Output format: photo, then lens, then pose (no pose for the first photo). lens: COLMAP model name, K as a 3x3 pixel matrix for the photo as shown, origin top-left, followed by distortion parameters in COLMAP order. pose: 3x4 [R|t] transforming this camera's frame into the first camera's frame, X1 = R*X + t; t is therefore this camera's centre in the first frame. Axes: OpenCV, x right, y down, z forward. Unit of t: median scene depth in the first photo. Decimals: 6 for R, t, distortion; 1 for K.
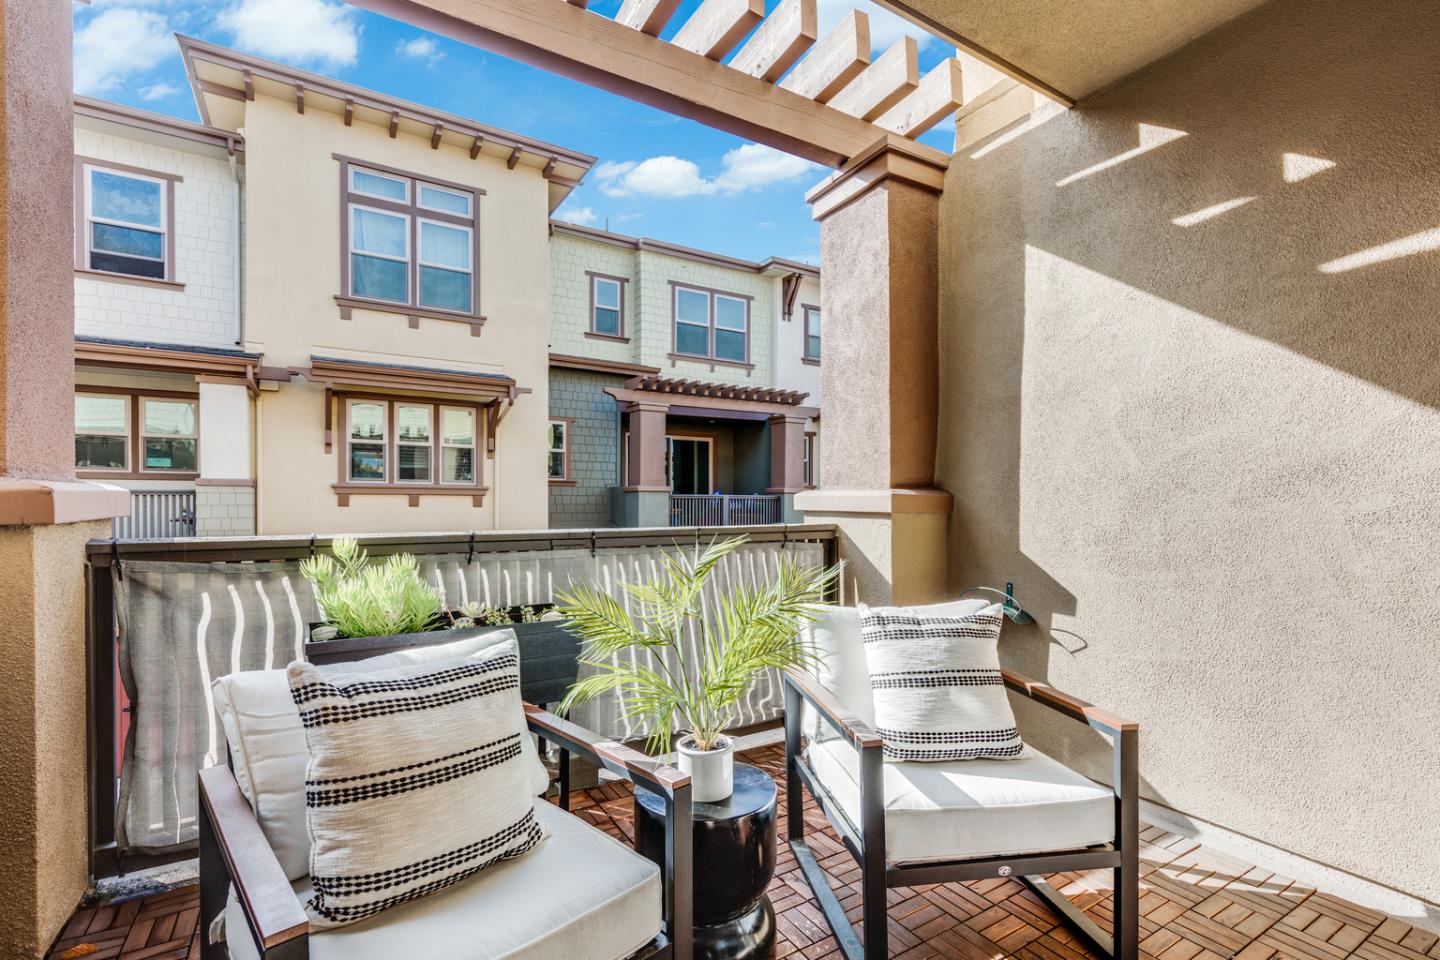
lens RADIAL K [[659.6, 0, 720.4], [0, 659.6, 502.2], [0, 0, 1]] dist [0.000240, 0.000064]
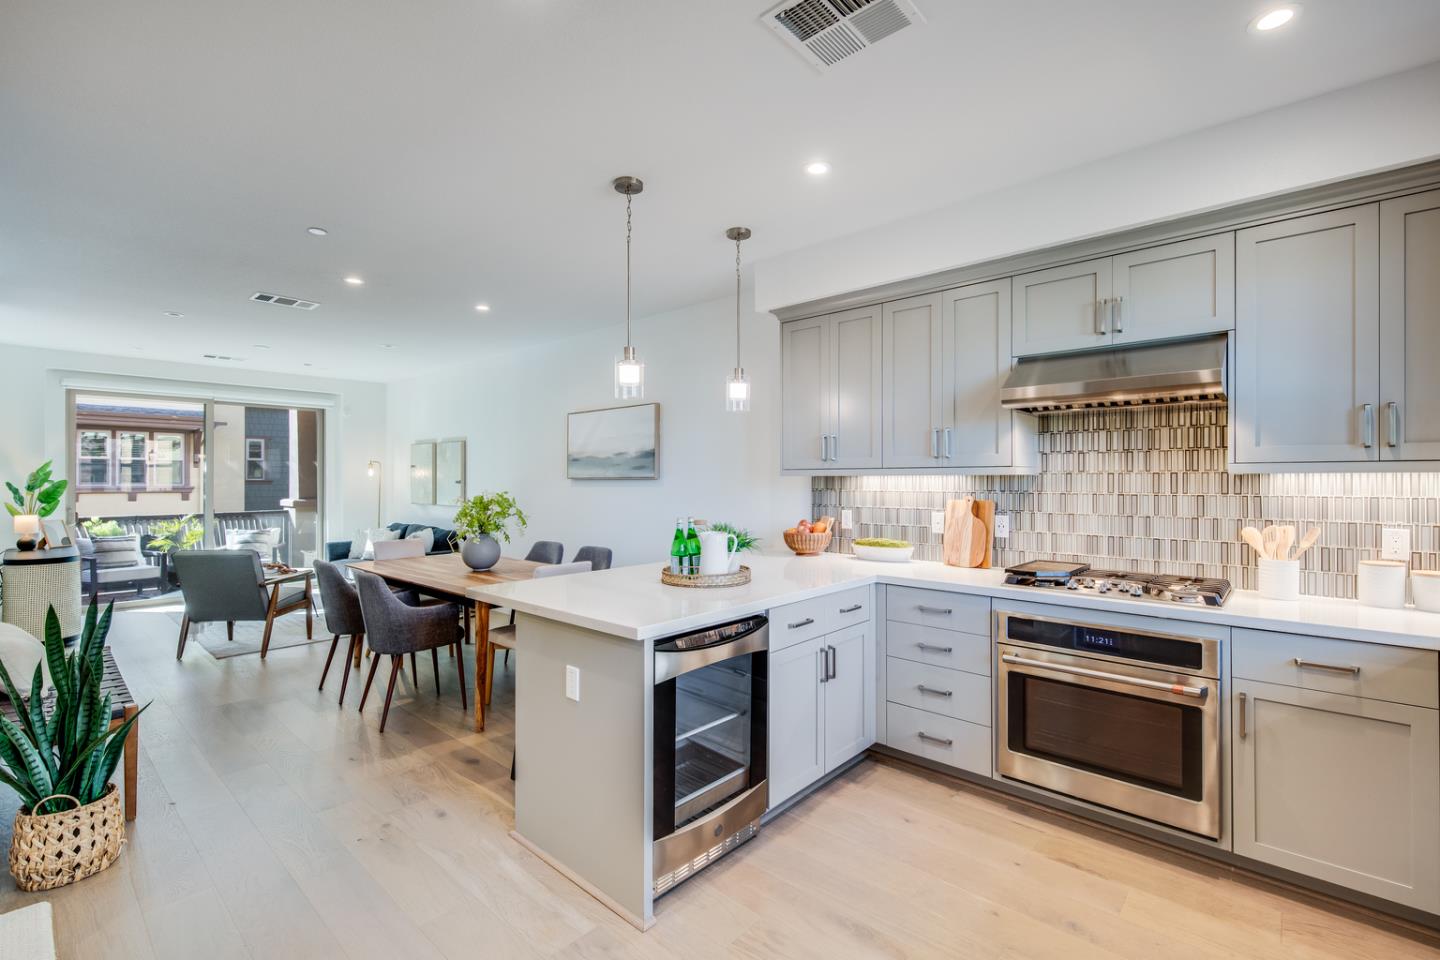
lens RADIAL K [[631.7, 0, 720.0], [0, 631.7, 480.0], [0, 0, 1]] dist [0.003364, 0.000176]
pose [[0.955816, -0.006026, 0.293905, 0.450980], [0.007718, 0.999960, -0.004596, -0.028597], [-0.293865, 0.006661, 0.955824, -0.886884]]
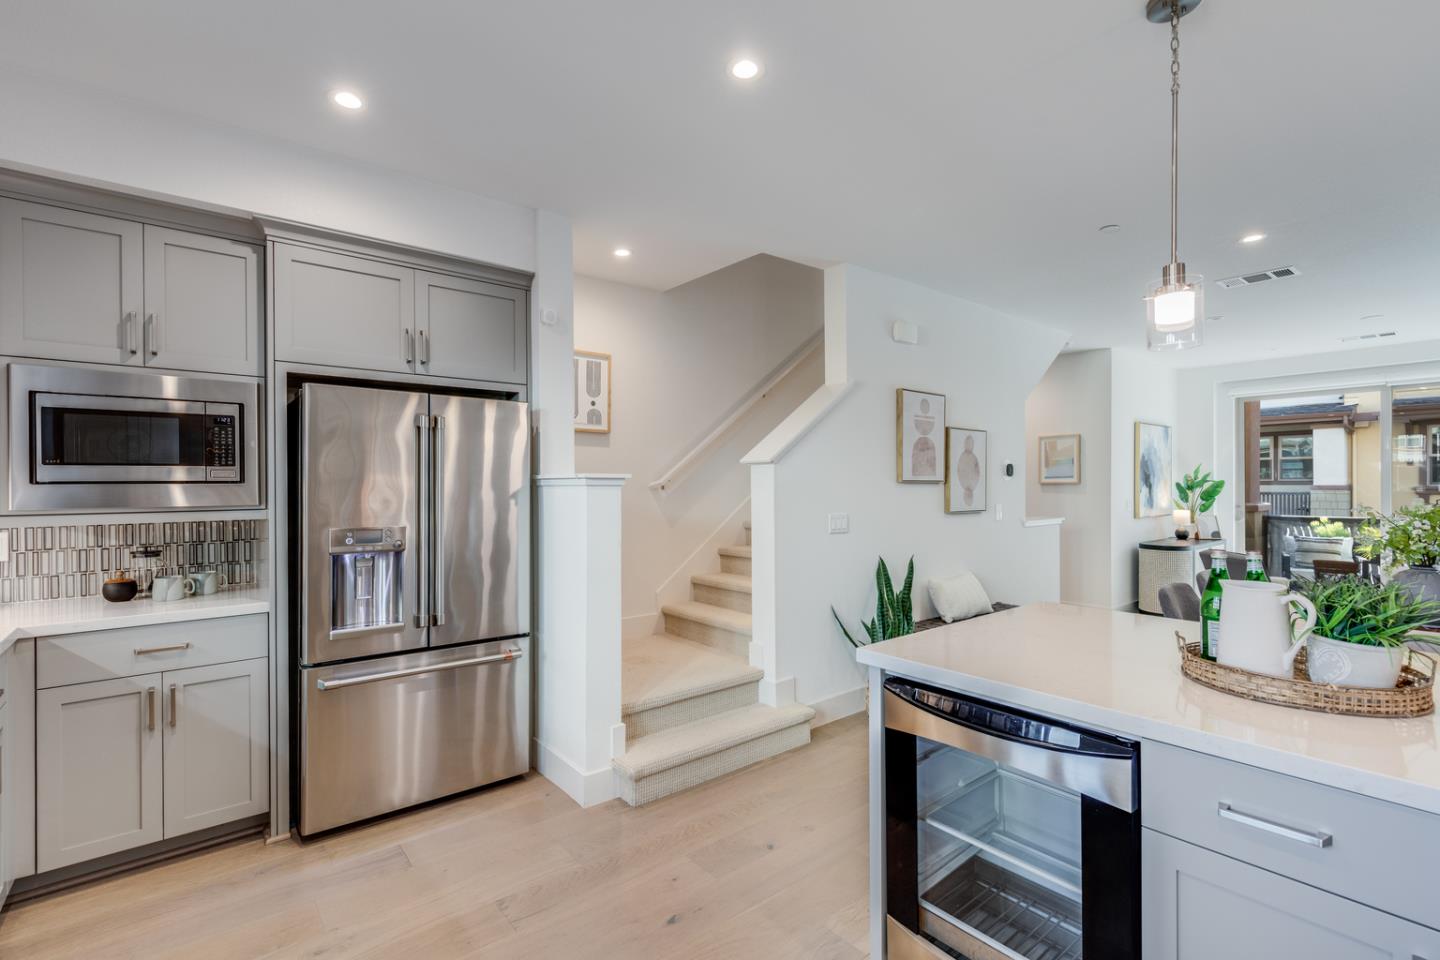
lens RADIAL K [[646.1, 0, 699.0], [0, 646.1, 487.6], [0, 0, 1]] dist [0.000428, -0.000124]
pose [[0.114613, 0.000800, -0.993410, 0.671546], [-0.000969, 0.999999, 0.000693, -0.028676], [0.993410, 0.000883, 0.114614, -0.748538]]
